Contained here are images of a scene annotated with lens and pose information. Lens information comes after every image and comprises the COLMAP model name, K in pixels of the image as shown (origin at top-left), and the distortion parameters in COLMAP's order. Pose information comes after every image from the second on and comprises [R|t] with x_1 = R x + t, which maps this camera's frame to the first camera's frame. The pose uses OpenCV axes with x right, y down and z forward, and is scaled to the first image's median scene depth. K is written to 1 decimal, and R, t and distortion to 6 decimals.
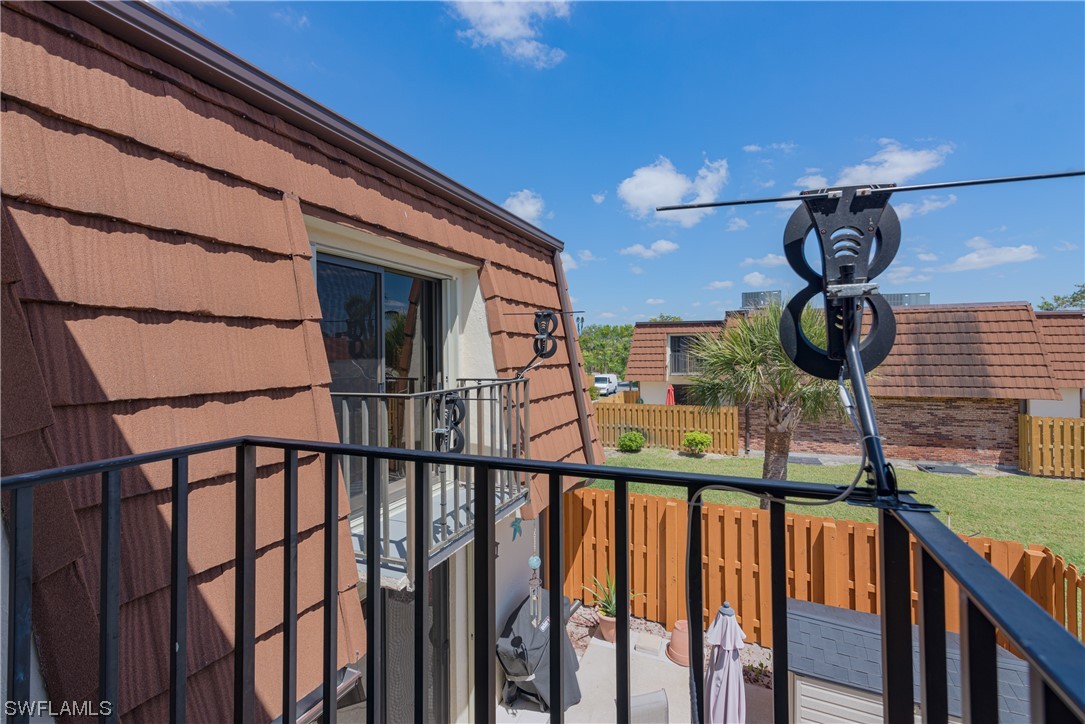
lens RADIAL K [[488.1, 0, 546.2], [0, 488.1, 352.9], [0, 0, 1]] dist [0.020189, -0.003513]
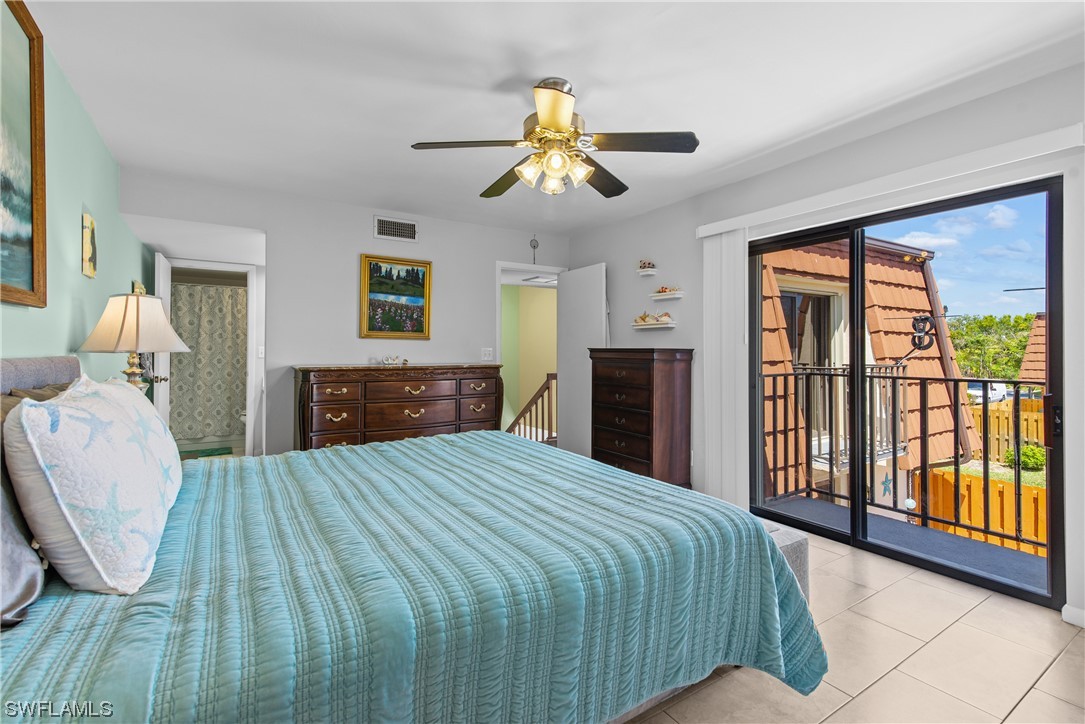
lens RADIAL K [[488.1, 0, 554.5], [0, 488.1, 347.9], [0, 0, 1]] dist [0.020189, -0.003513]
pose [[0.827153, 0.000020, -0.561977, -0.077847], [-0.004110, 0.999973, -0.006014, 0.017138], [0.561962, 0.007284, 0.827131, -0.714404]]
